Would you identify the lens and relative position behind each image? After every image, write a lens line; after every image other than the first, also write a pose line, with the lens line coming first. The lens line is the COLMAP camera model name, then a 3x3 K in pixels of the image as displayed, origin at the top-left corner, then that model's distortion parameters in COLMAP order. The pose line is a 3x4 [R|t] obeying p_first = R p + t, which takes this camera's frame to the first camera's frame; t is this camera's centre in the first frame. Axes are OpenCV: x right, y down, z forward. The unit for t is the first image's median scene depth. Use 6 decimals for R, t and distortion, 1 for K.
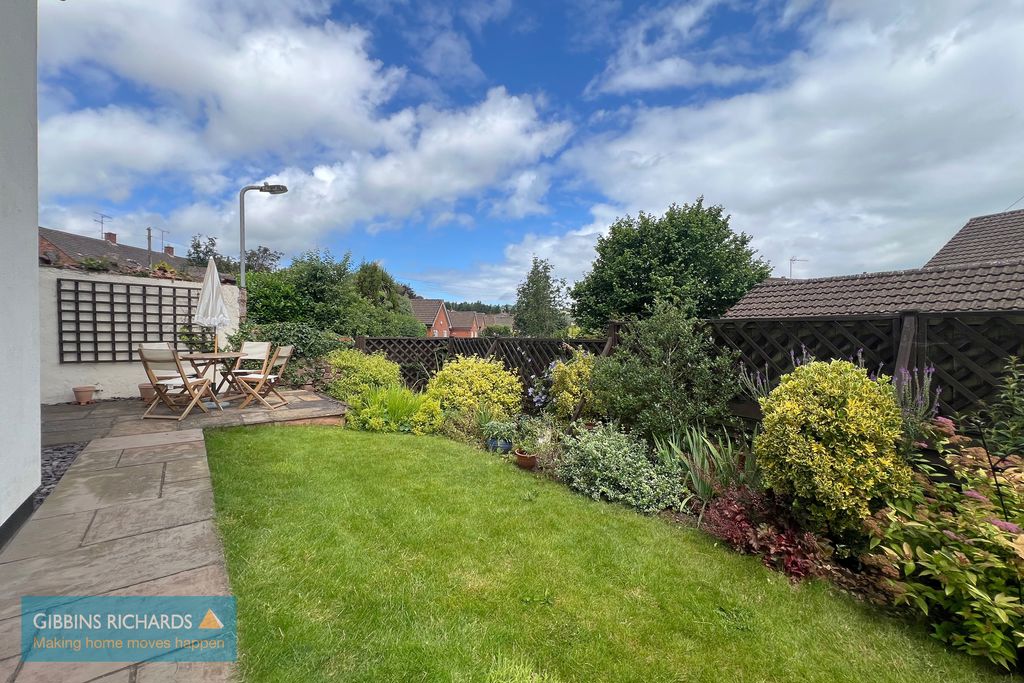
lens RADIAL K [[415.0, 0, 511.0], [0, 415.0, 341.8], [0, 0, 1]] dist [0.000019, -0.000246]
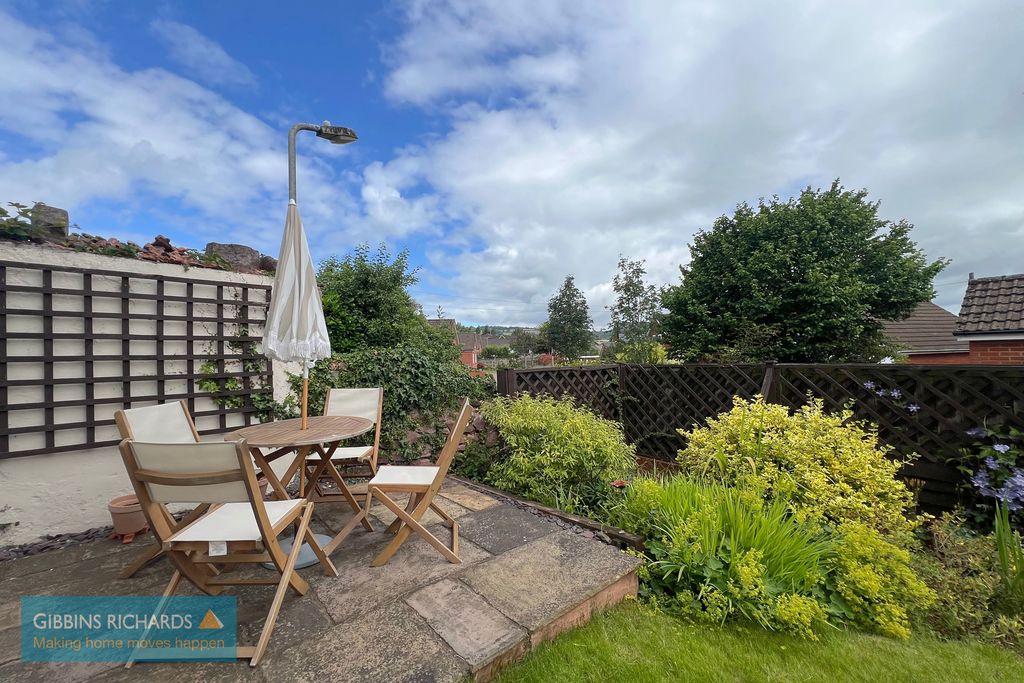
lens RADIAL K [[415.0, 0, 513.1], [0, 415.0, 342.0], [0, 0, 1]] dist [0.000019, -0.000246]
pose [[0.997864, -0.027711, 0.059164, -0.477700], [0.030549, 0.998399, -0.047611, -0.027515], [-0.057750, 0.049316, 0.997112, 0.514121]]
